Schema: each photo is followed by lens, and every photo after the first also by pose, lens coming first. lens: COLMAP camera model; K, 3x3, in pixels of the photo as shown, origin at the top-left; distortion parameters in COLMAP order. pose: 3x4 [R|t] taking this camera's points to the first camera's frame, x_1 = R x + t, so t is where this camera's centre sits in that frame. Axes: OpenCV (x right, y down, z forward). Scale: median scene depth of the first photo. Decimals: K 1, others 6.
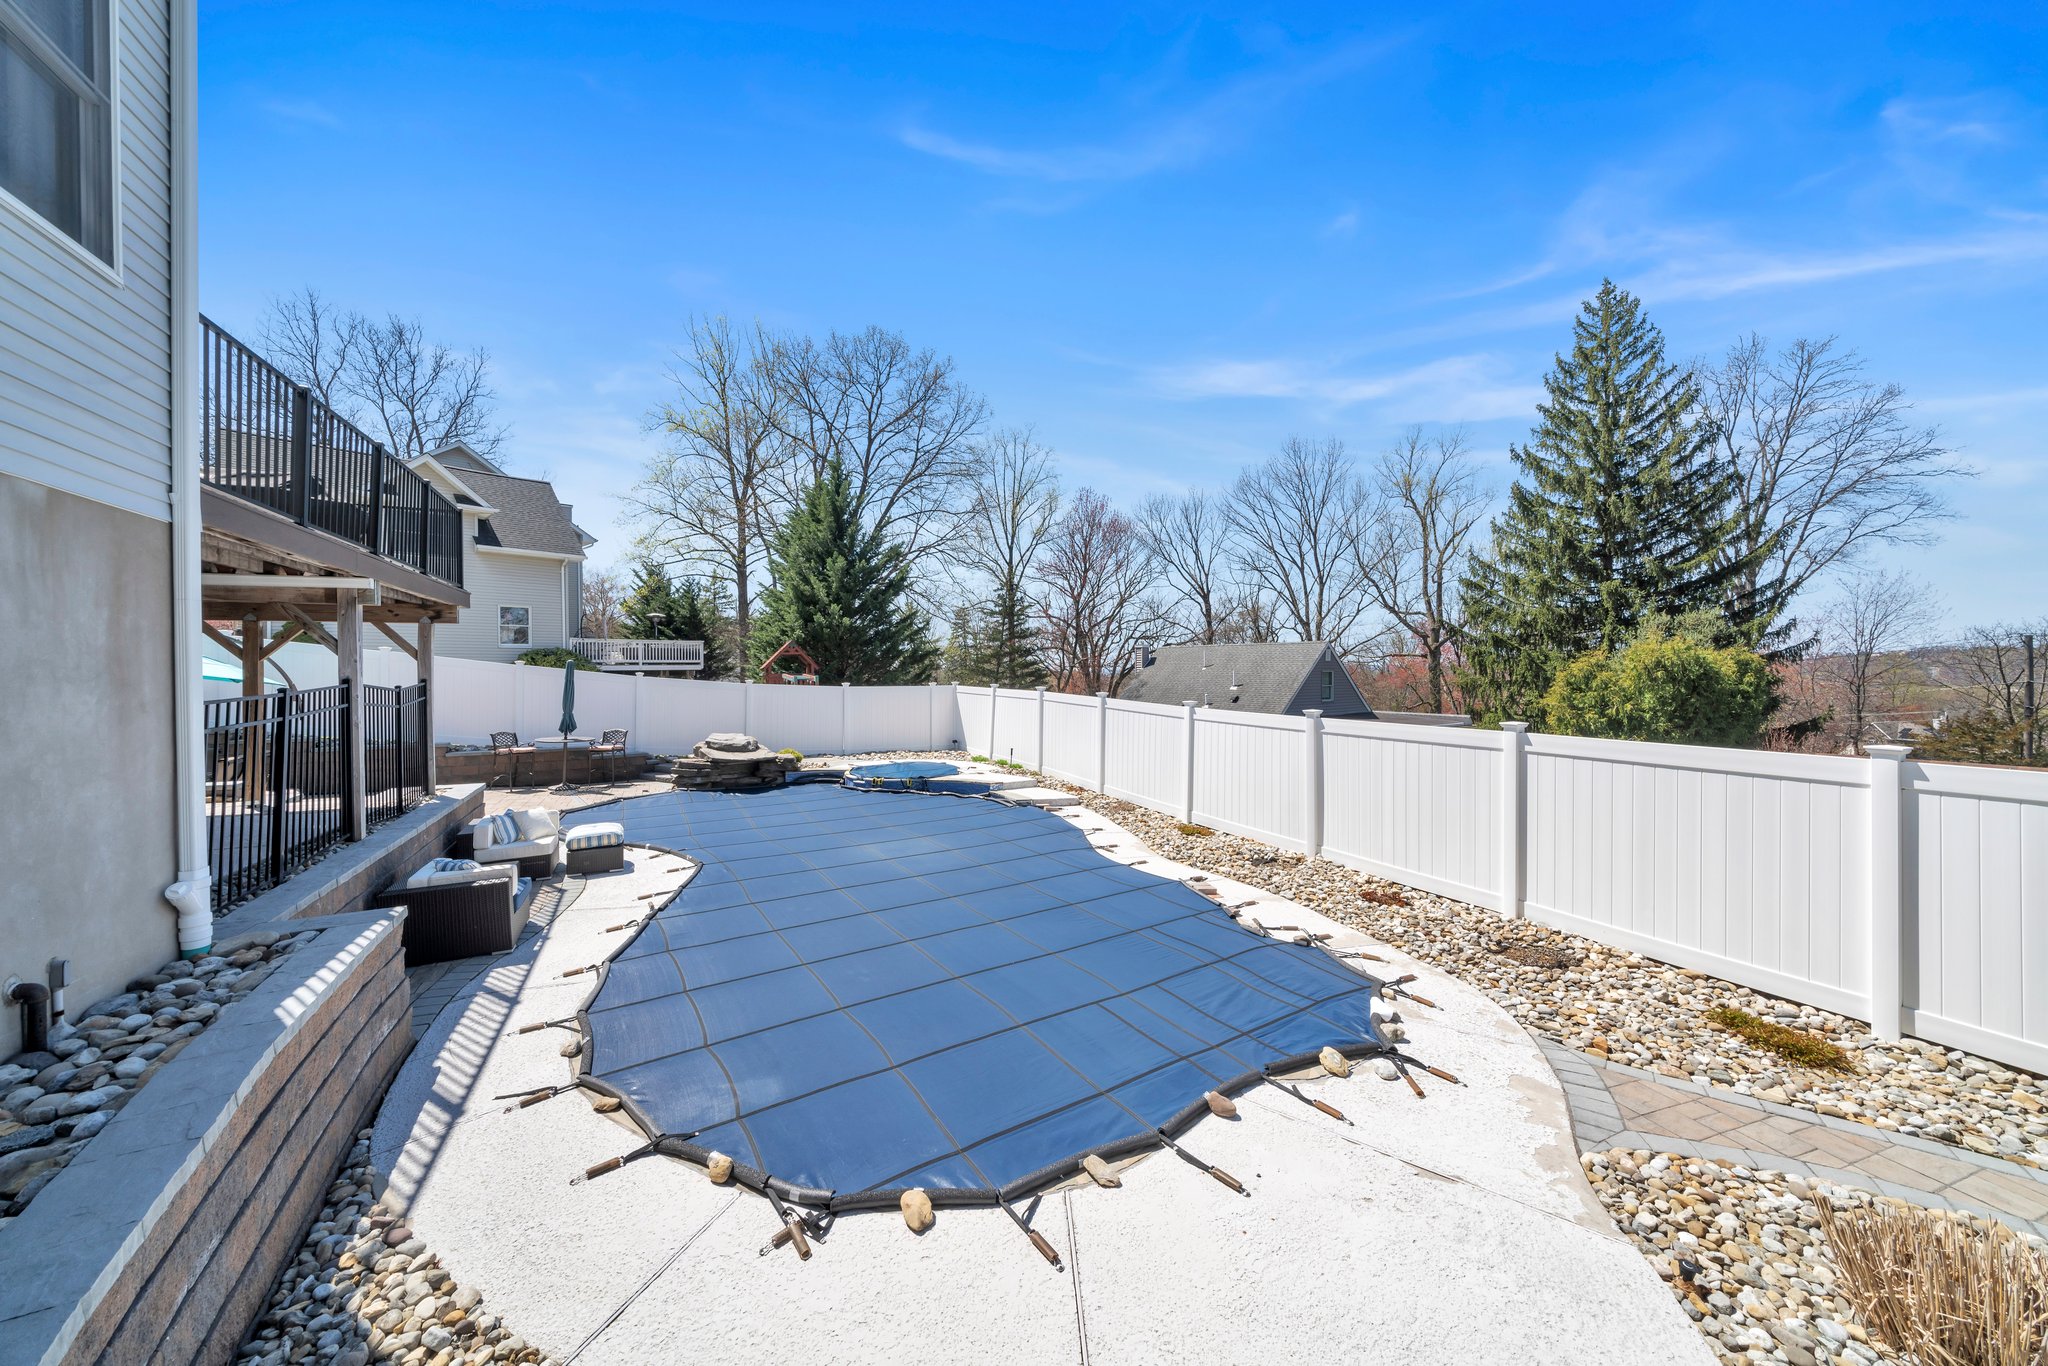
lens RADIAL K [[699.1, 0, 1010.3], [0, 699.1, 684.8], [0, 0, 1]] dist [-0.000019, 0.000001]
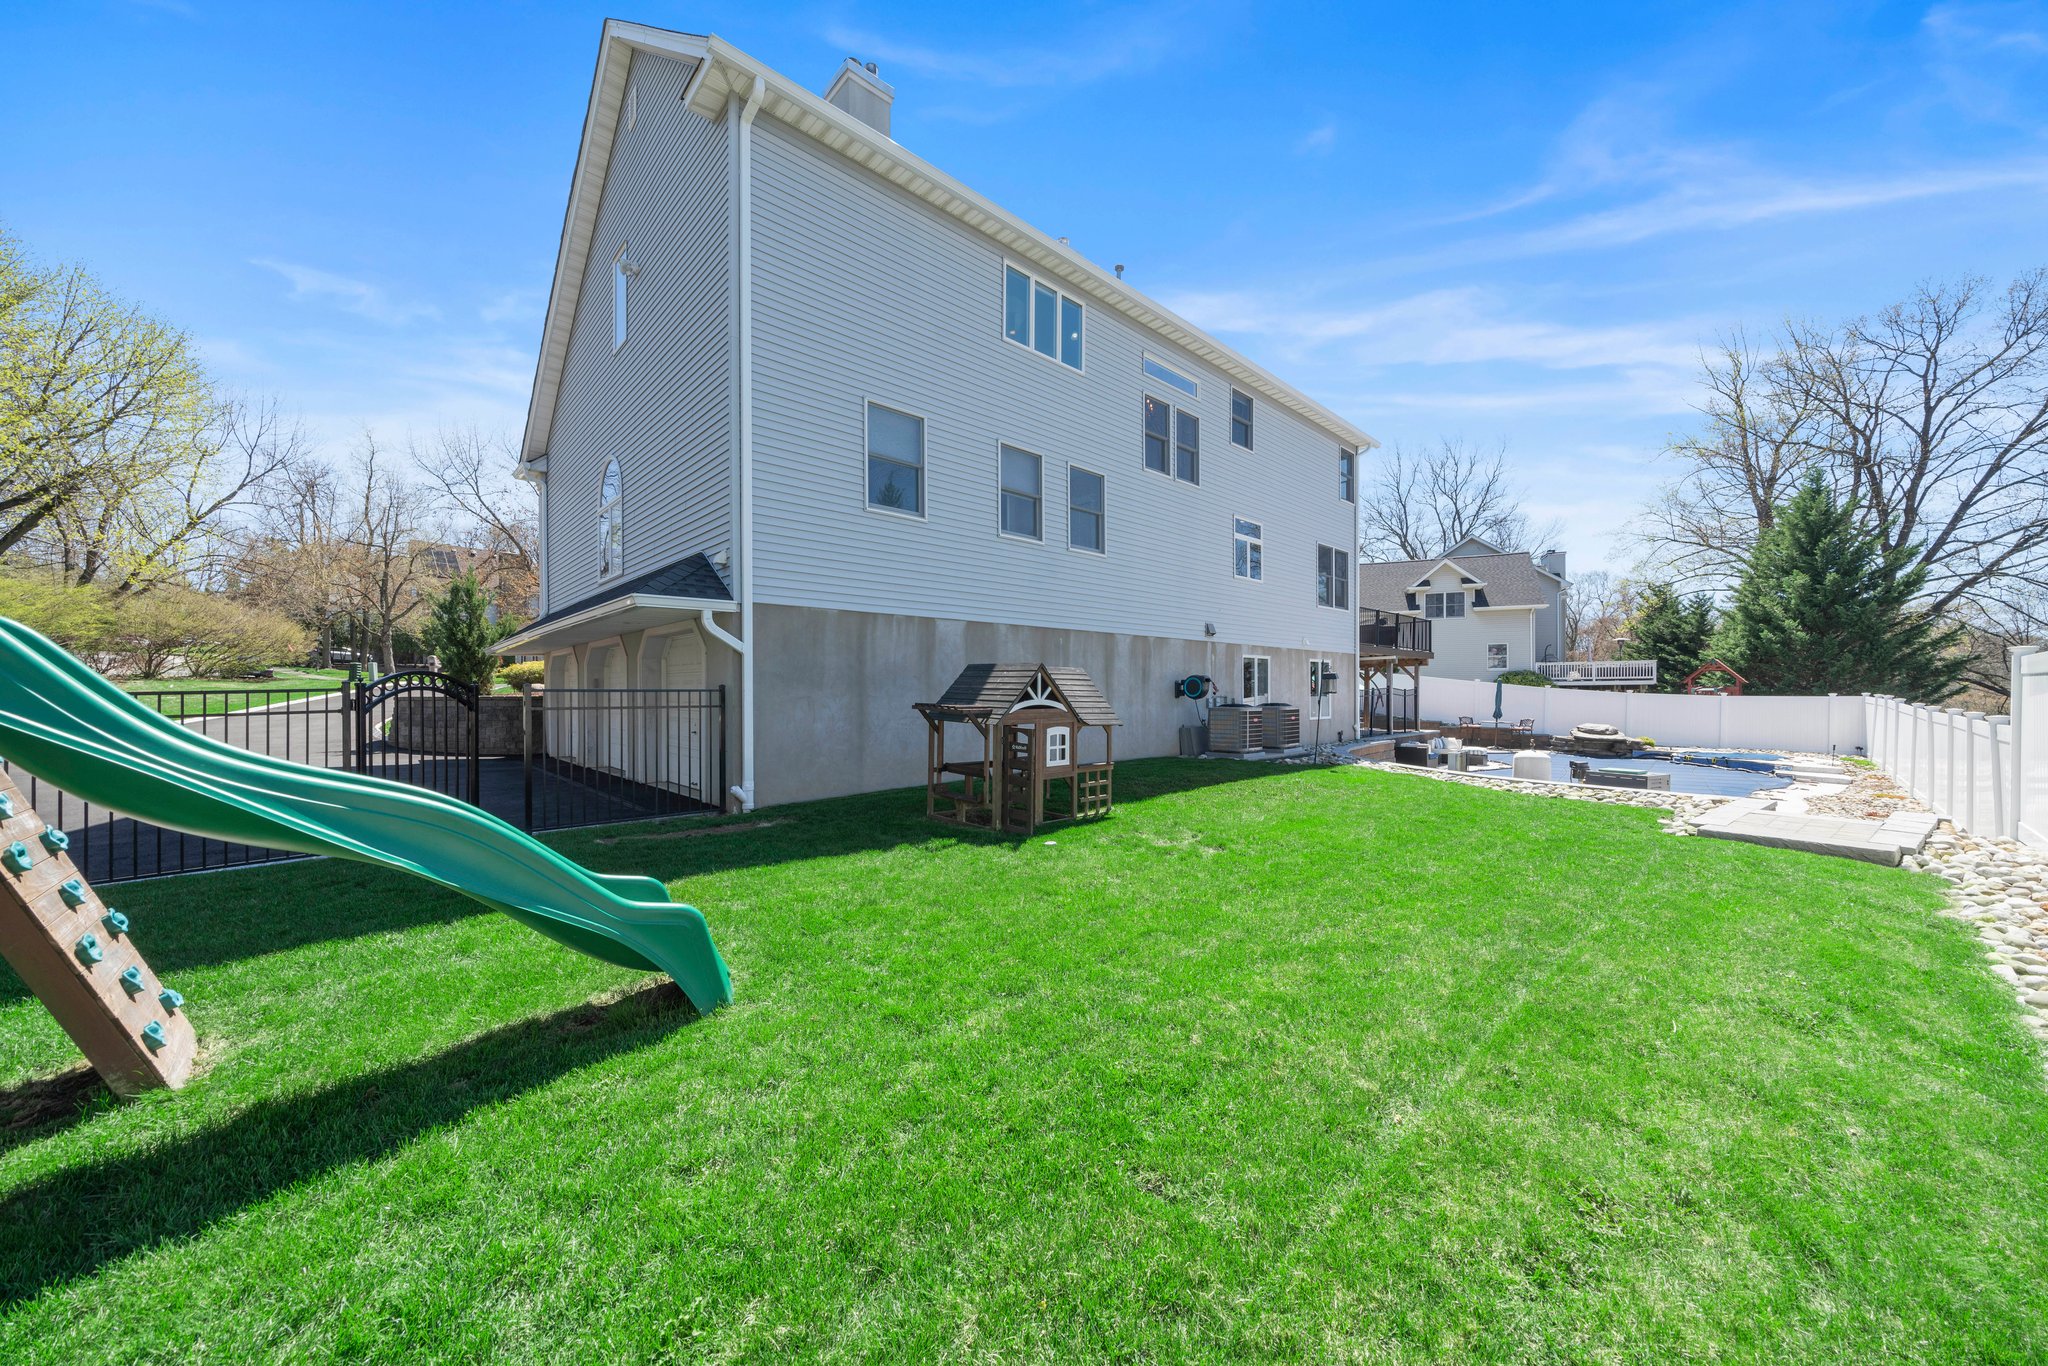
lens RADIAL K [[699.1, 0, 1010.3], [0, 699.1, 684.8], [0, 0, 1]] dist [-0.000019, 0.000001]
pose [[0.272498, -0.005380, -0.962141, 0.437257], [-0.018430, 0.999772, -0.010810, 0.013681], [0.961980, 0.020678, 0.272337, -0.406434]]
